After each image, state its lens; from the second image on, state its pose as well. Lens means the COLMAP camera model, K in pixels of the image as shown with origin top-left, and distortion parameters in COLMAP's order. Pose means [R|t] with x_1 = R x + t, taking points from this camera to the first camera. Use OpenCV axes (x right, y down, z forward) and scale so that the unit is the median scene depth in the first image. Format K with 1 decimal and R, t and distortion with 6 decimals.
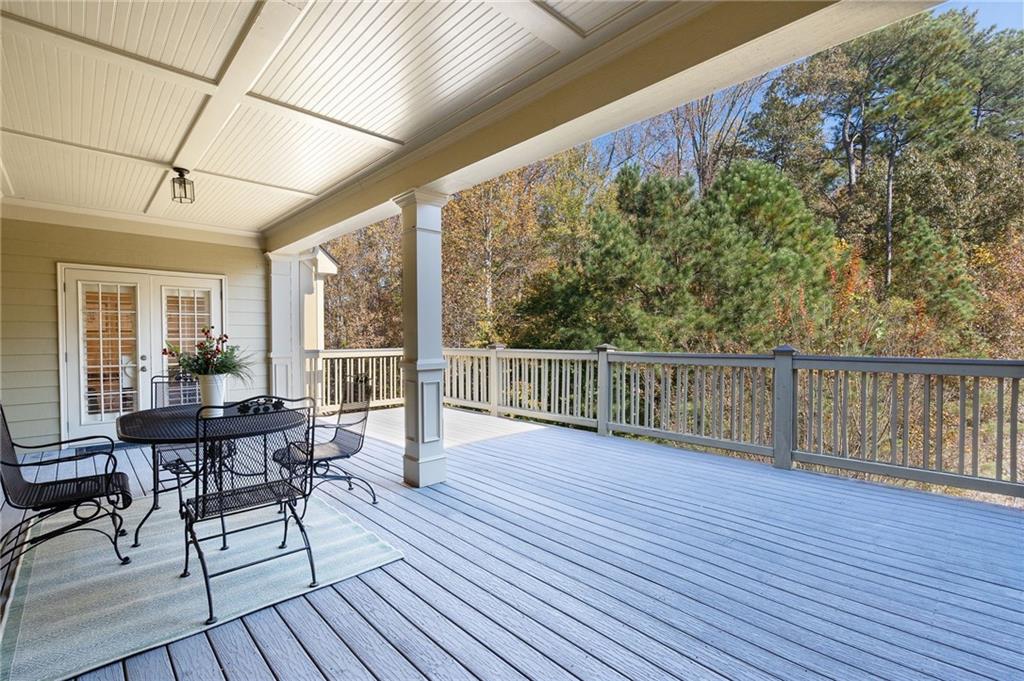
lens RADIAL K [[466.4, 0, 508.3], [0, 466.4, 343.3], [0, 0, 1]] dist [-0.000117, -0.000073]
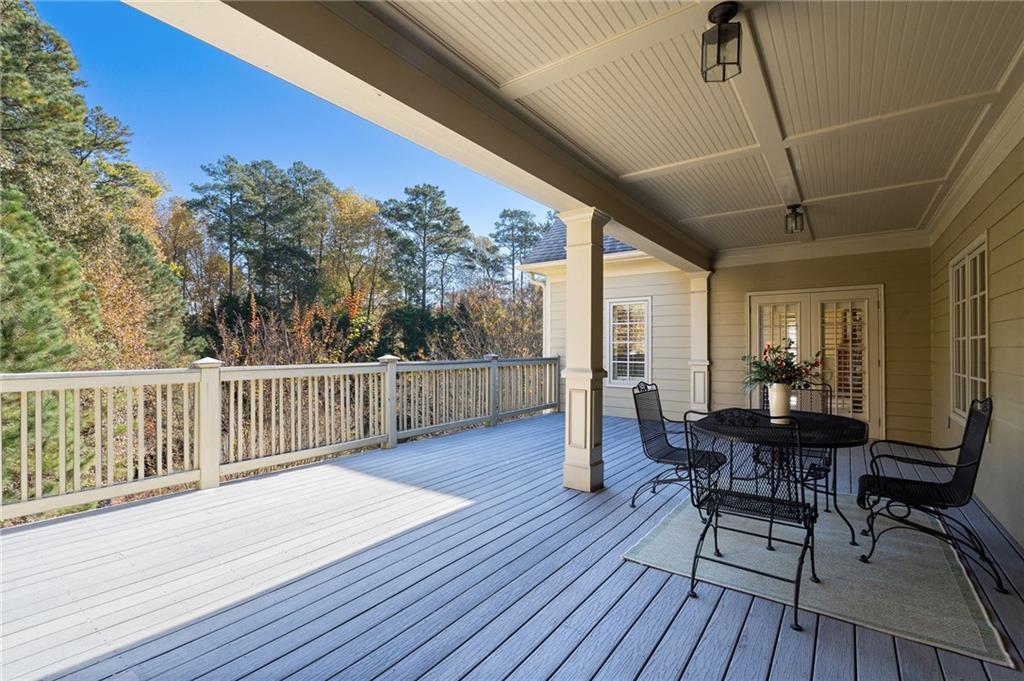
lens RADIAL K [[466.4, 0, 508.8], [0, 466.4, 345.9], [0, 0, 1]] dist [-0.000117, -0.000073]
pose [[-0.181951, 0.006909, 0.983283, -0.937763], [0.012422, 0.999912, -0.004727, -0.010267], [-0.983229, 0.011354, -0.182021, 1.082742]]
